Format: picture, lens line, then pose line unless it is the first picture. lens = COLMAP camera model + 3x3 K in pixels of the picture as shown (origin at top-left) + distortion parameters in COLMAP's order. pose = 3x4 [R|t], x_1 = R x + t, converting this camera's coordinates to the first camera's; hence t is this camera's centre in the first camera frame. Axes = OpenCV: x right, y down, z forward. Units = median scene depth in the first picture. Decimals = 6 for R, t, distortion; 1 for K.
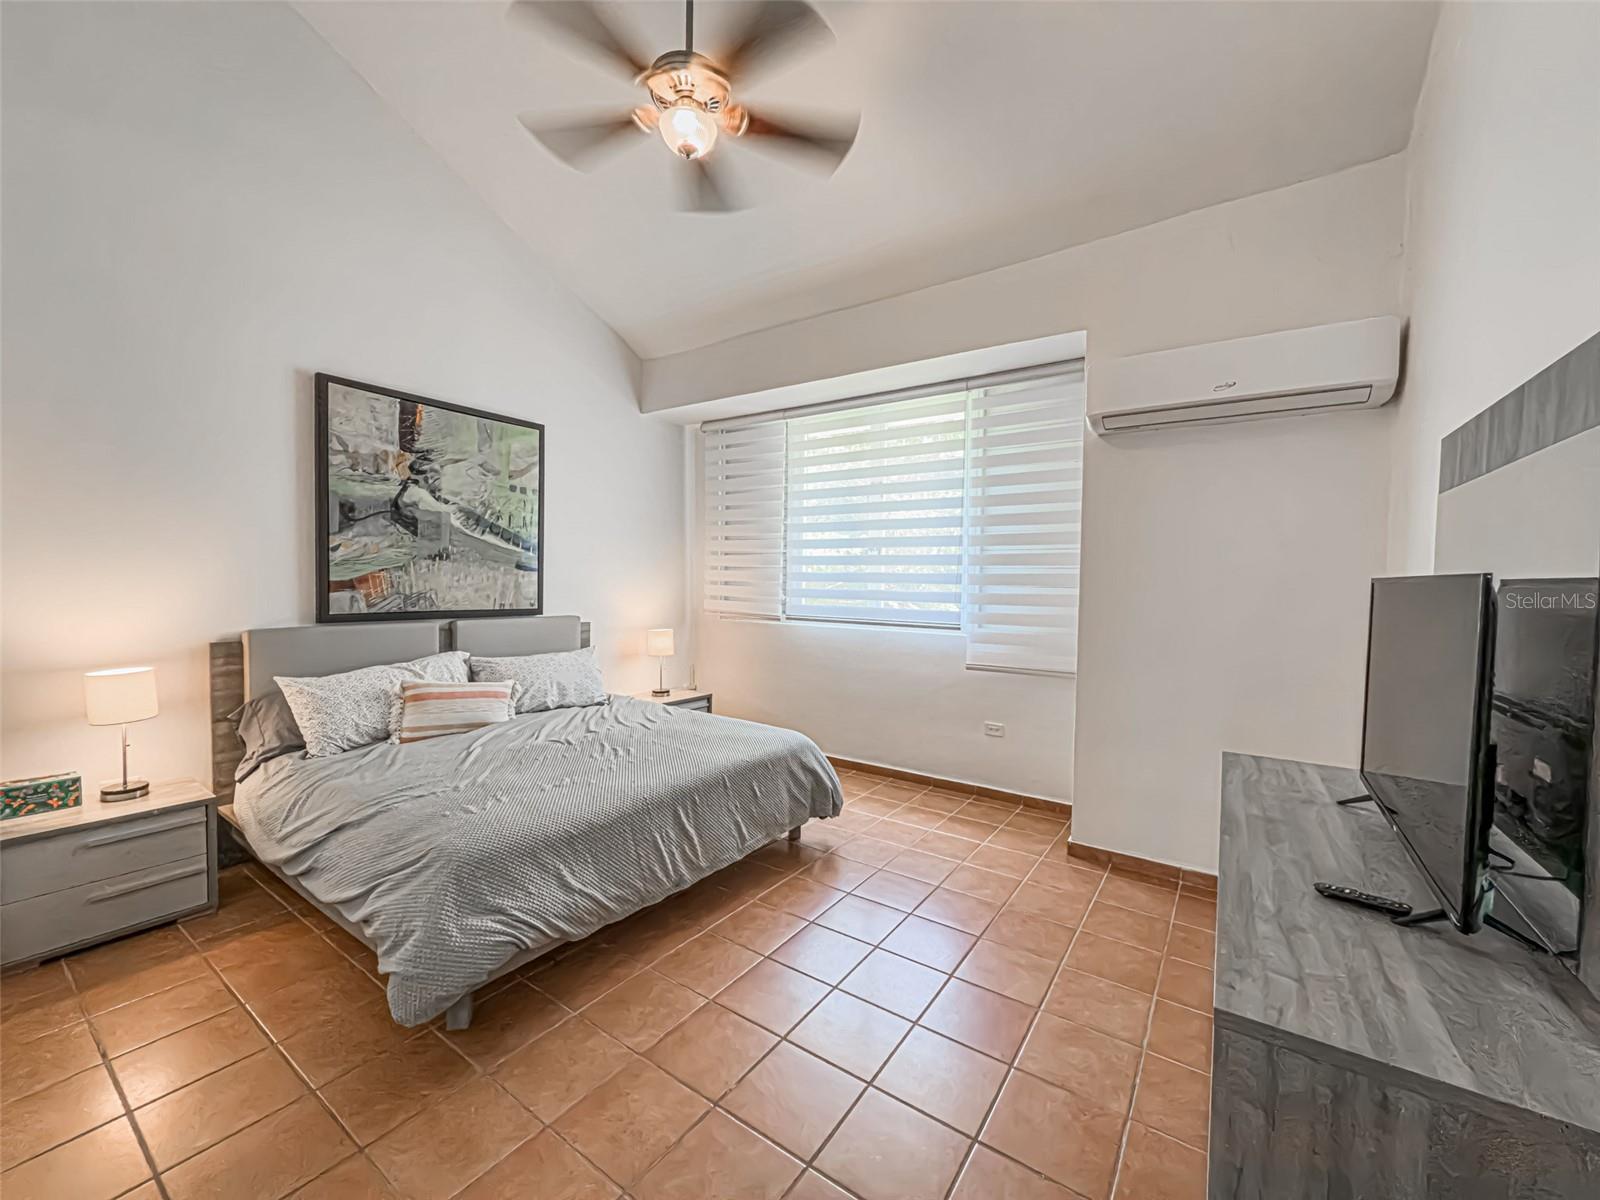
lens RADIAL K [[638.9, 0, 801.5], [0, 638.9, 601.1], [0, 0, 1]] dist [-0.002267, -0.000256]
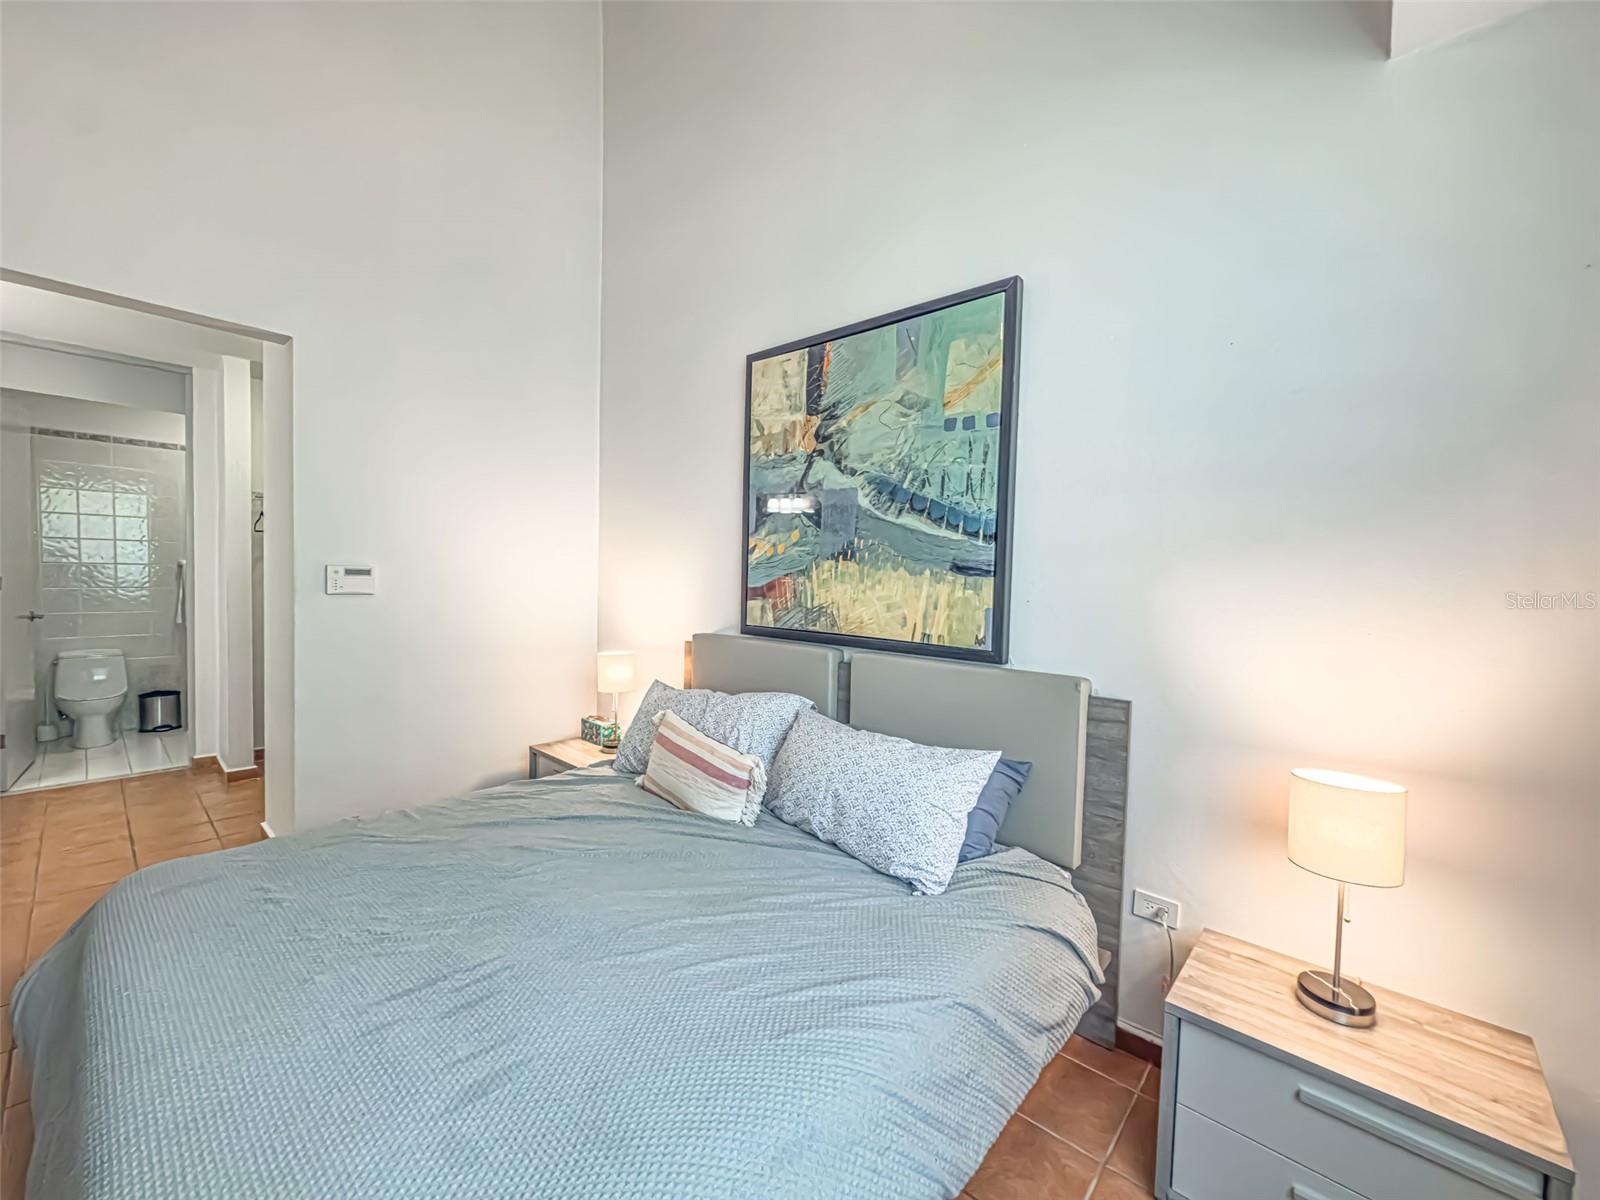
lens RADIAL K [[638.9, 0, 801.5], [0, 638.9, 601.1], [0, 0, 1]] dist [-0.002267, -0.000256]
pose [[-0.115047, 0.020346, -0.993152, 0.121505], [-0.060979, 0.997760, 0.027504, -0.037806], [0.991487, 0.063726, -0.113548, 1.071259]]
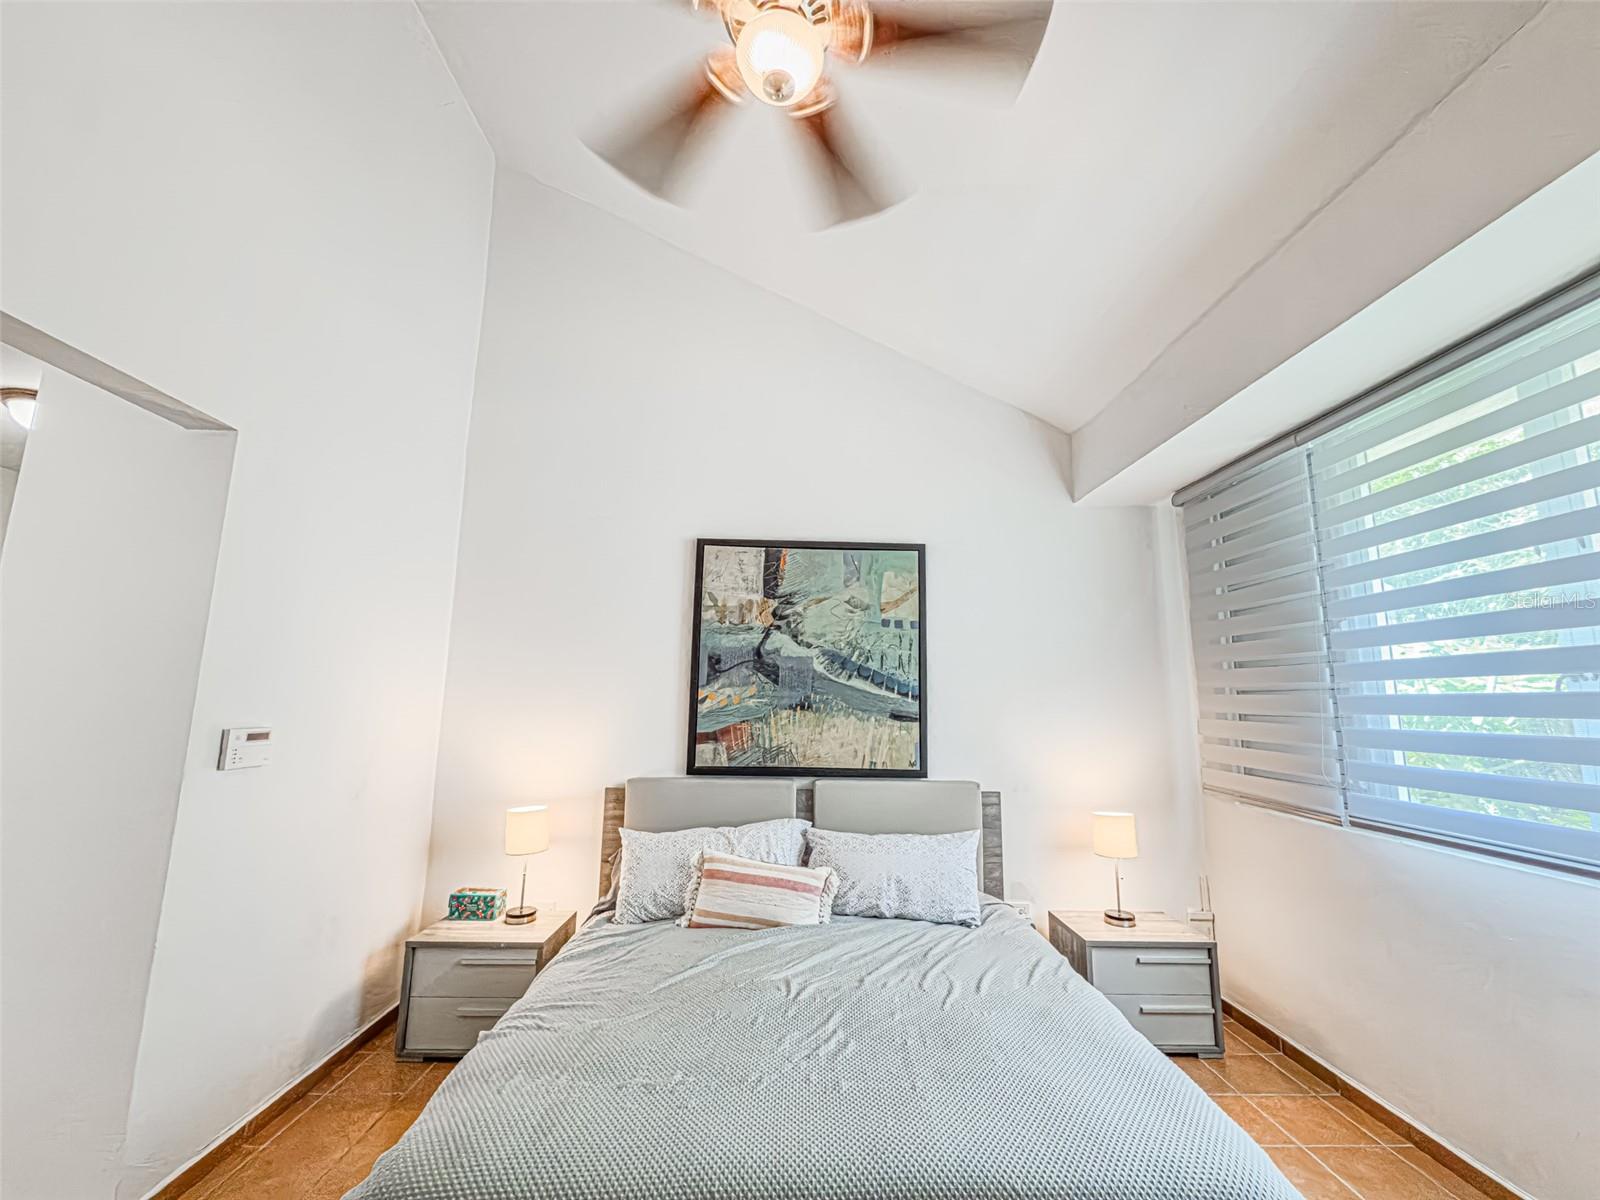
lens RADIAL K [[638.9, 0, 801.5], [0, 638.9, 601.1], [0, 0, 1]] dist [-0.002267, -0.000256]
pose [[0.593006, -0.133266, -0.794093, 0.183465], [-0.032501, 0.981443, -0.188978, -0.046060], [0.804542, 0.137874, 0.577670, 0.468673]]
